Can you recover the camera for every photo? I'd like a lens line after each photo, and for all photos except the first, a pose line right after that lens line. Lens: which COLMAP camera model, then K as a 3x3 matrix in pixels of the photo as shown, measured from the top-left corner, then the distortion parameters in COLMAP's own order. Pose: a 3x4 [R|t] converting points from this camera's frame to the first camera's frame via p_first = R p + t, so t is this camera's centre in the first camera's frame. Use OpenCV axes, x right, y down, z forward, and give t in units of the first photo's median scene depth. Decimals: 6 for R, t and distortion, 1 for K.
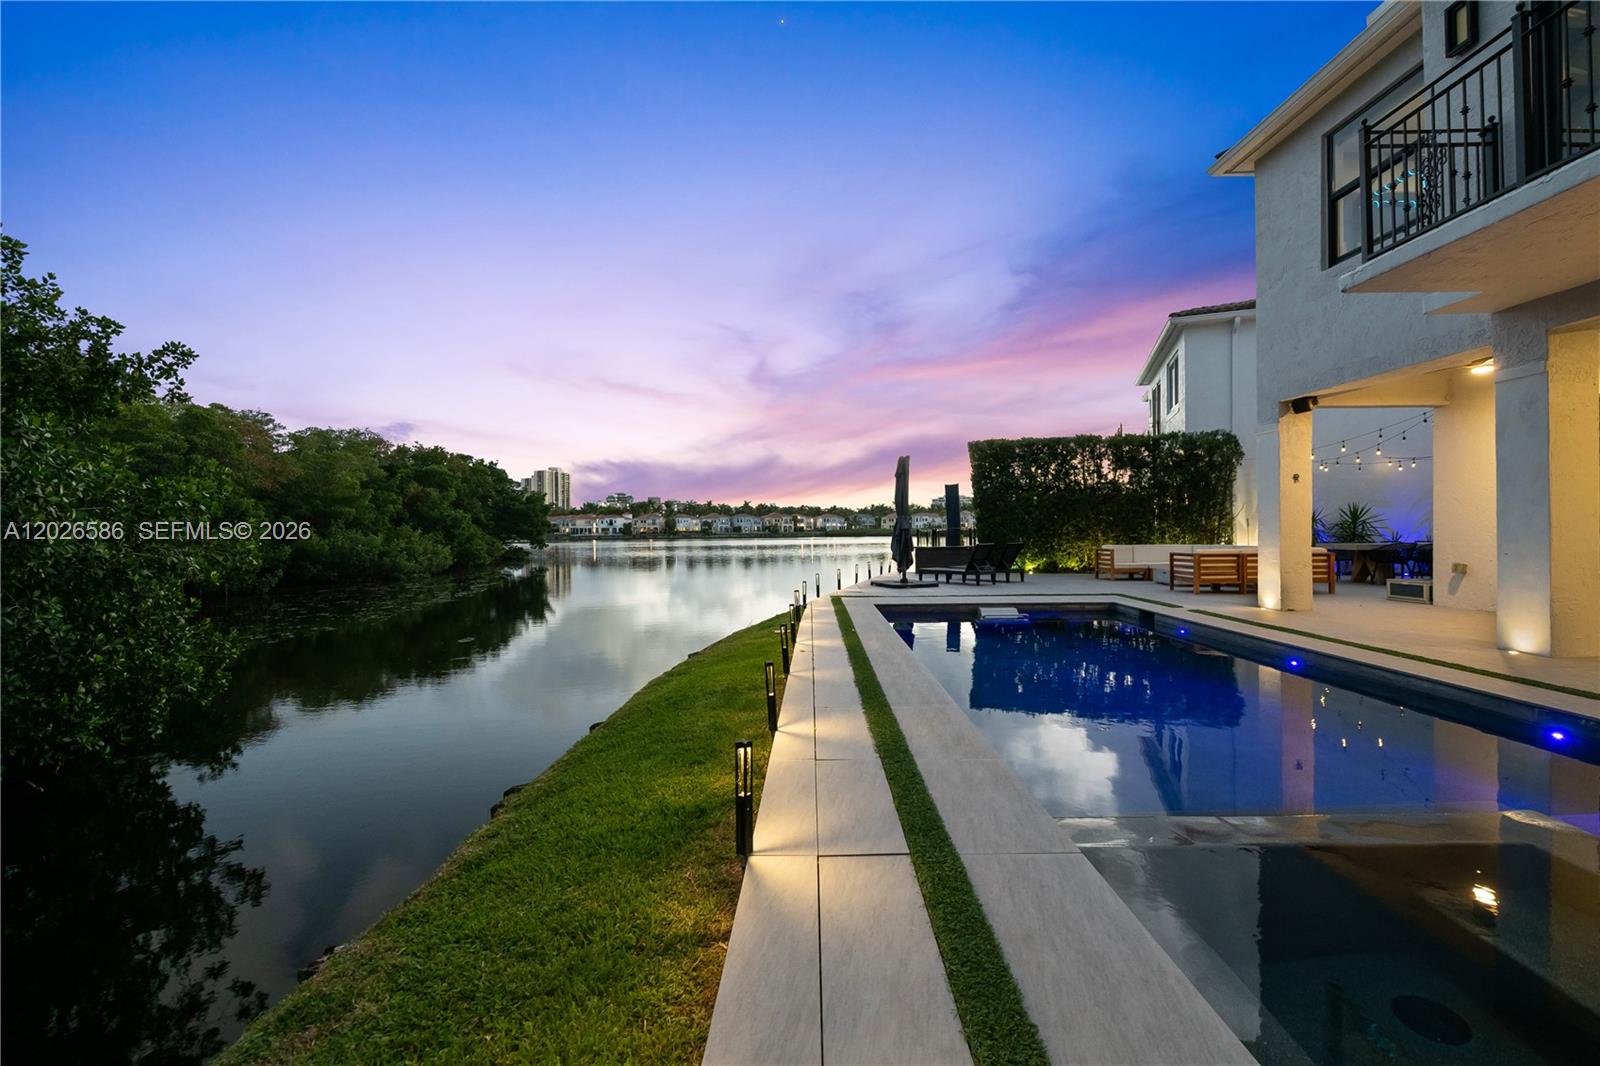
lens RADIAL K [[631.4, 0, 808.6], [0, 631.4, 532.3], [0, 0, 1]] dist [0.003105, -0.003834]
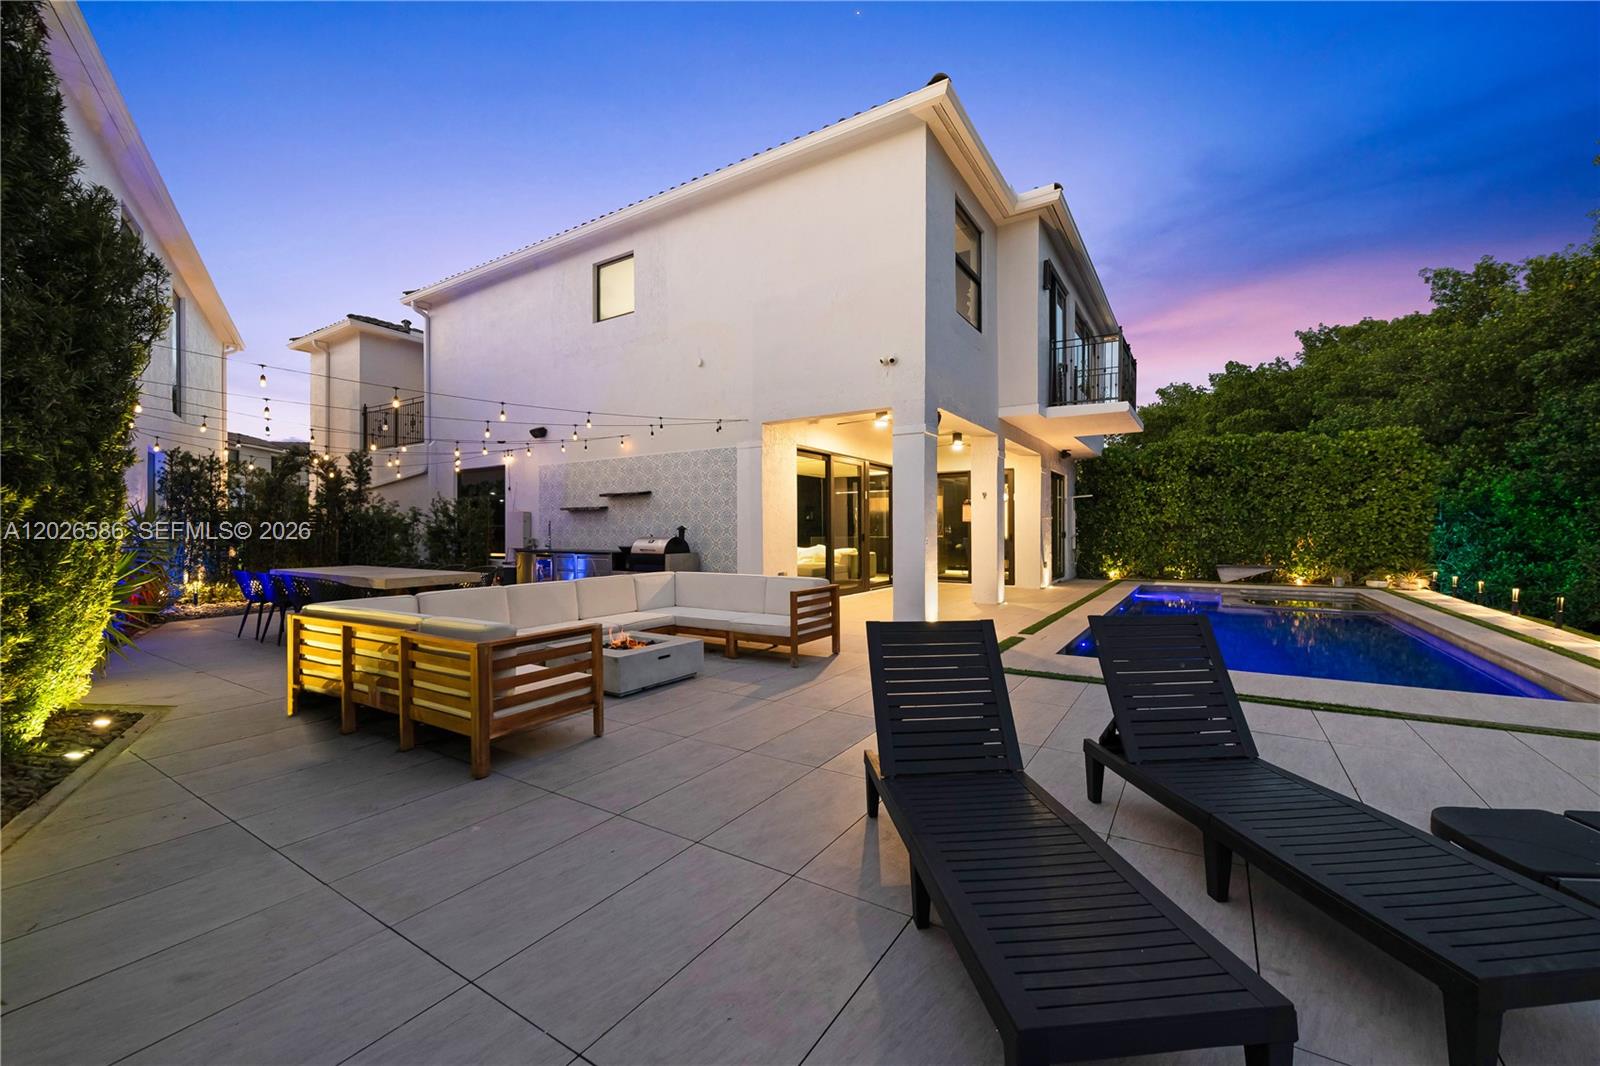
lens RADIAL K [[631.4, 0, 809.4], [0, 631.4, 530.6], [0, 0, 1]] dist [0.003105, -0.003834]
pose [[-0.842031, 0.013552, 0.539259, 0.206060], [0.014931, 0.999887, -0.001814, -0.011157], [-0.539222, 0.006524, -0.842138, 0.998447]]
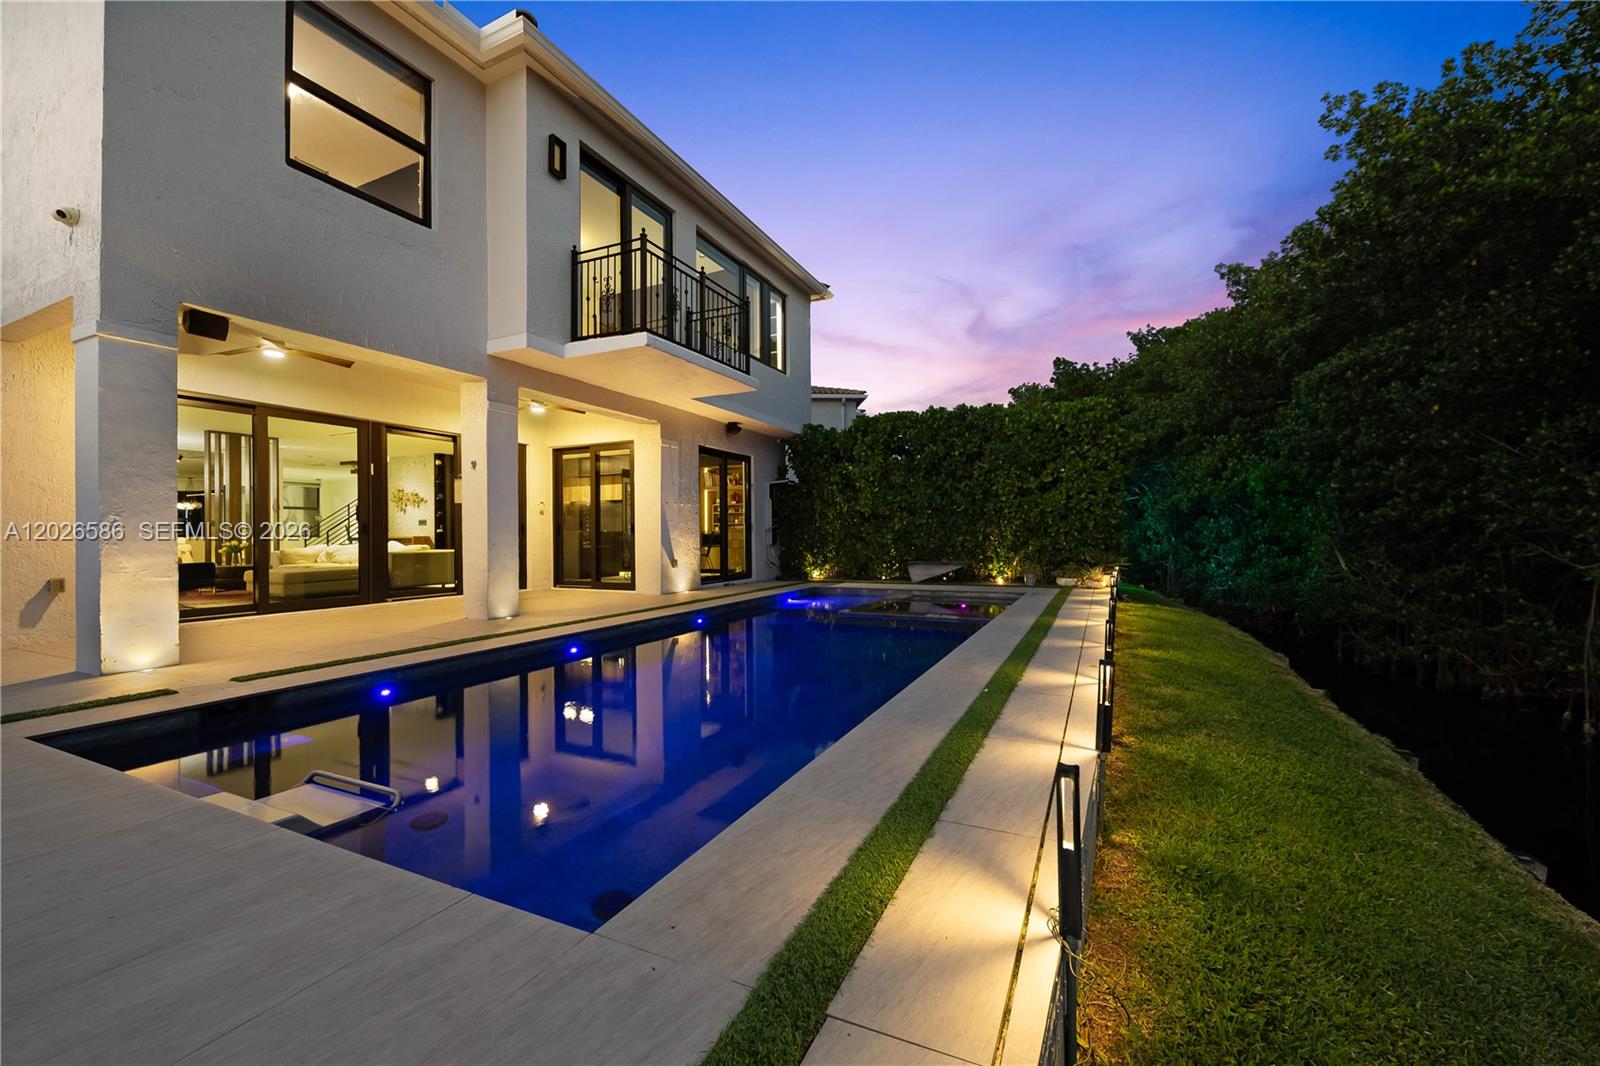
lens RADIAL K [[631.4, 0, 804.9], [0, 631.4, 530.4], [0, 0, 1]] dist [0.003105, -0.003834]
pose [[-0.902049, 0.021328, 0.431106, -0.009149], [0.021056, 0.999764, -0.005404, 0.008917], [-0.431120, 0.004203, -0.902285, 0.663380]]
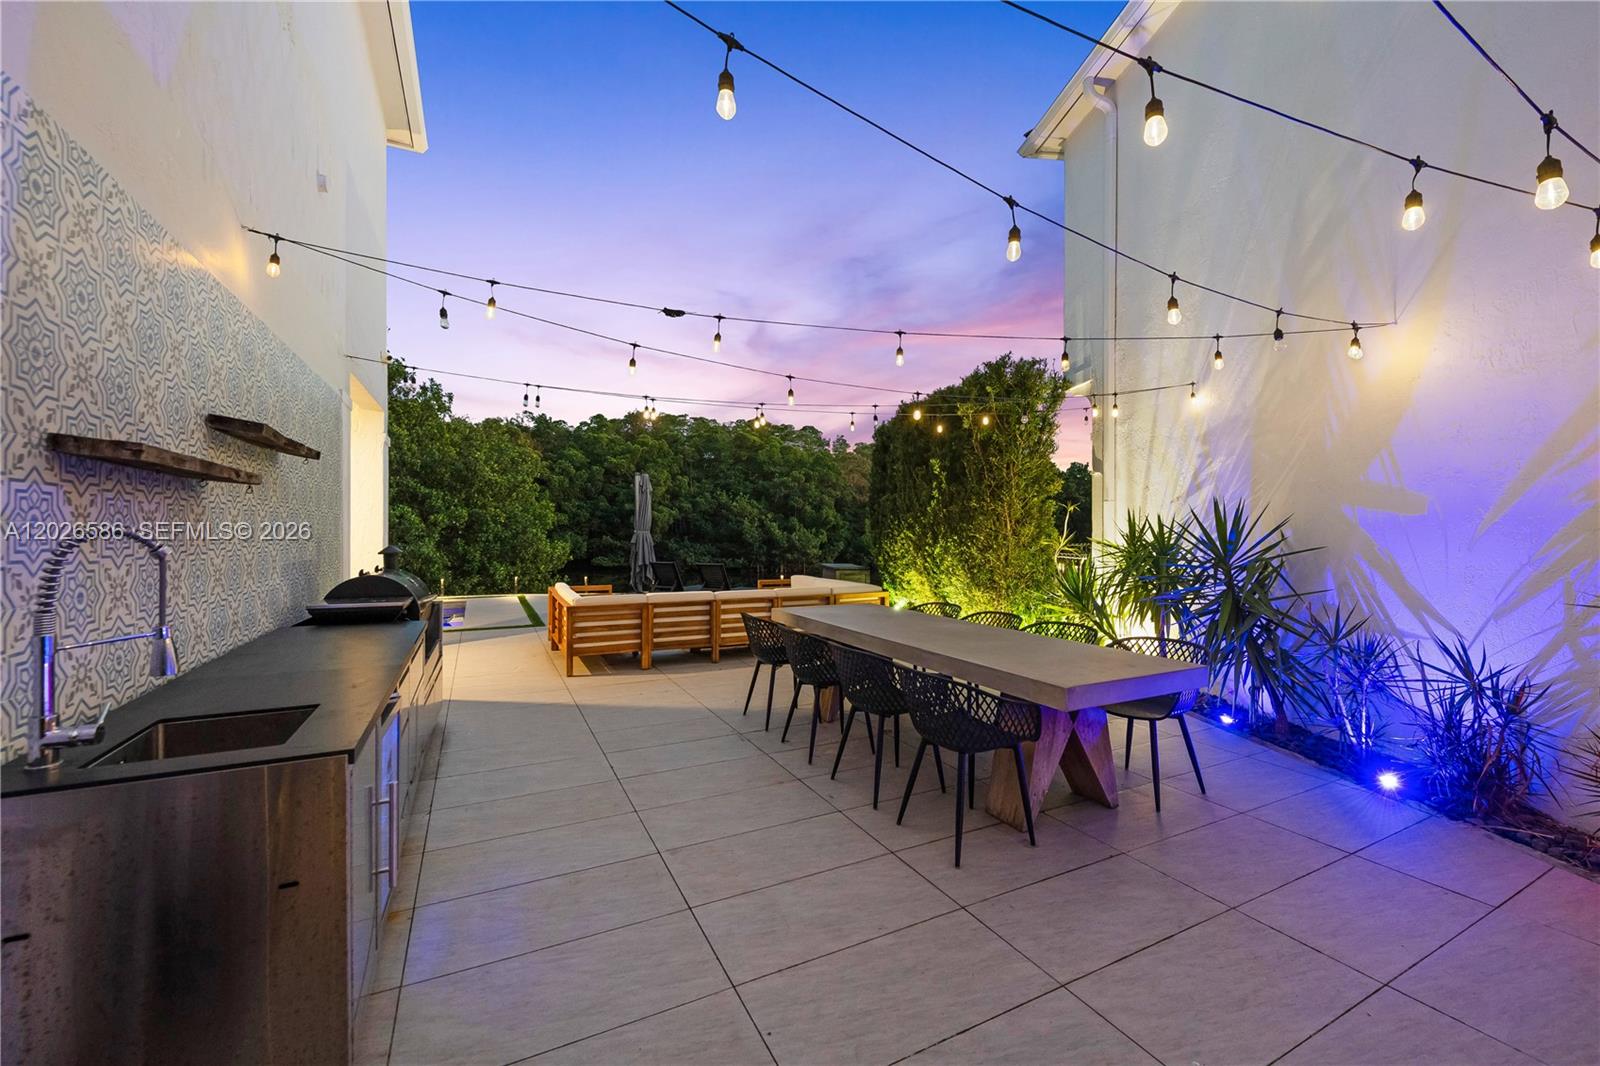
lens RADIAL K [[631.4, 0, 811.2], [0, 631.4, 536.2], [0, 0, 1]] dist [0.003105, -0.003834]
pose [[0.460476, 0.018129, -0.887487, 0.953624], [-0.009808, 0.999834, 0.015335, -0.028631], [0.887618, 0.001643, 0.460577, 0.609307]]
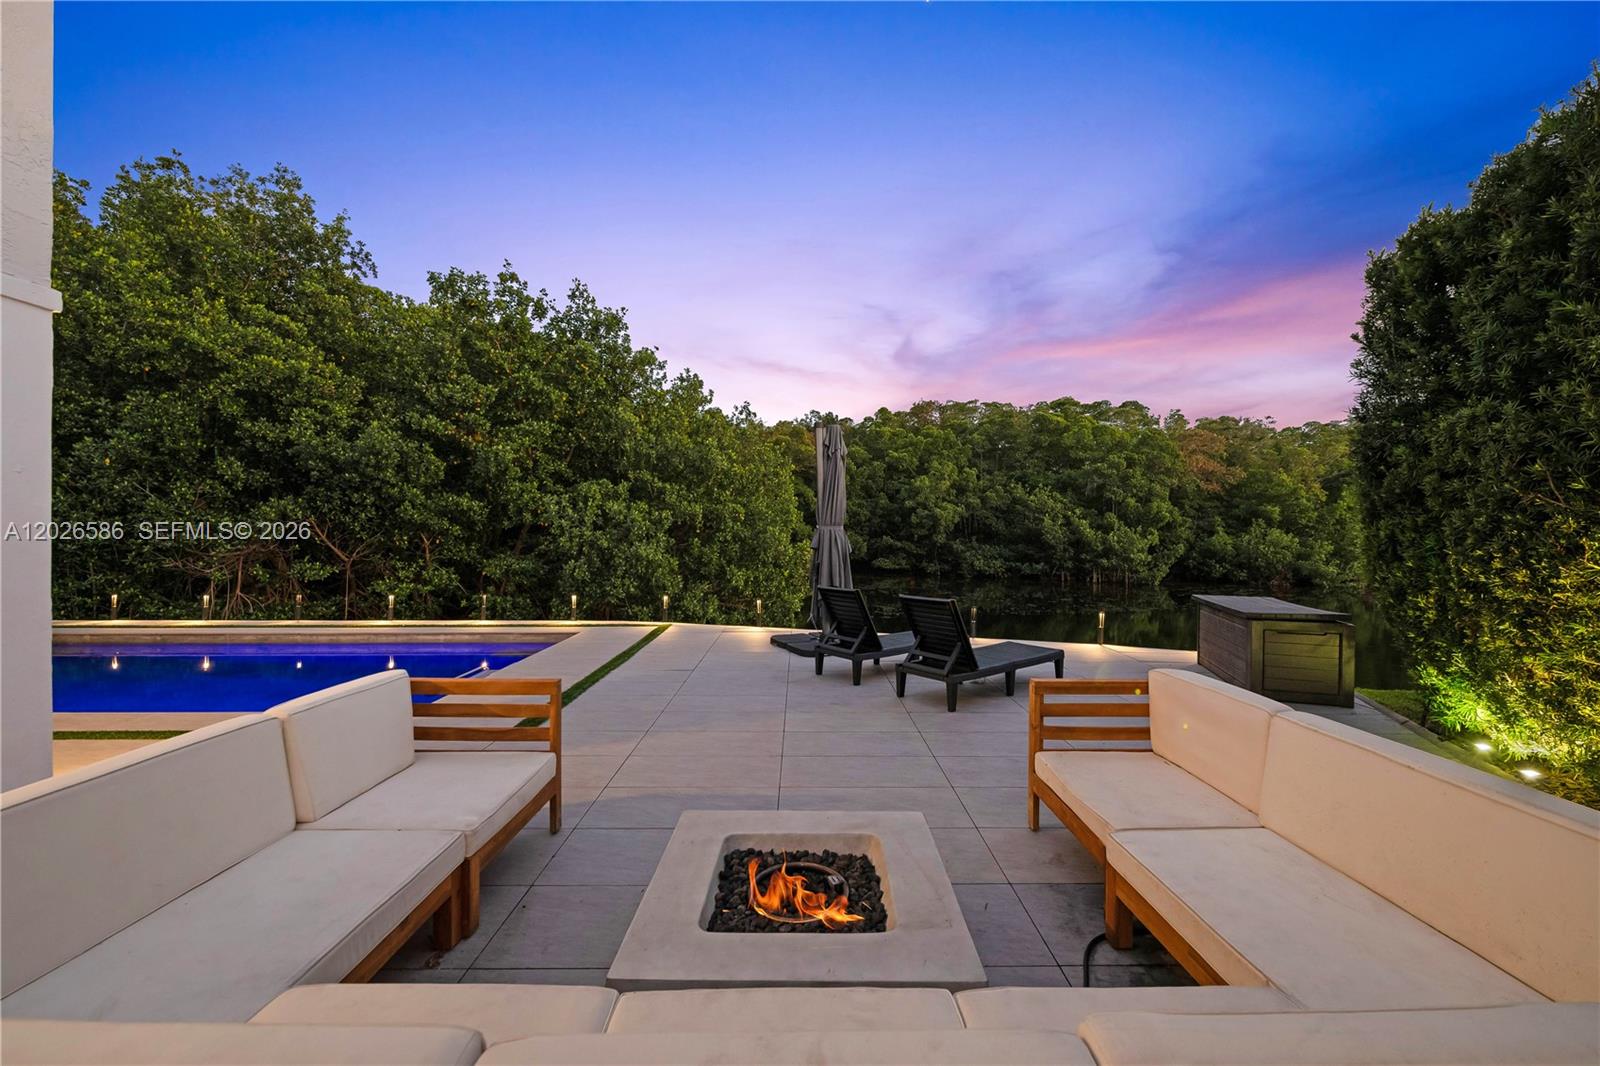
lens RADIAL K [[631.4, 0, 808.8], [0, 631.4, 532.2], [0, 0, 1]] dist [0.003105, -0.003834]
pose [[0.009543, 0.011768, -0.999885, 0.583258], [-0.004126, 0.999923, 0.011729, -0.021766], [0.999946, 0.004013, 0.009591, 0.773212]]
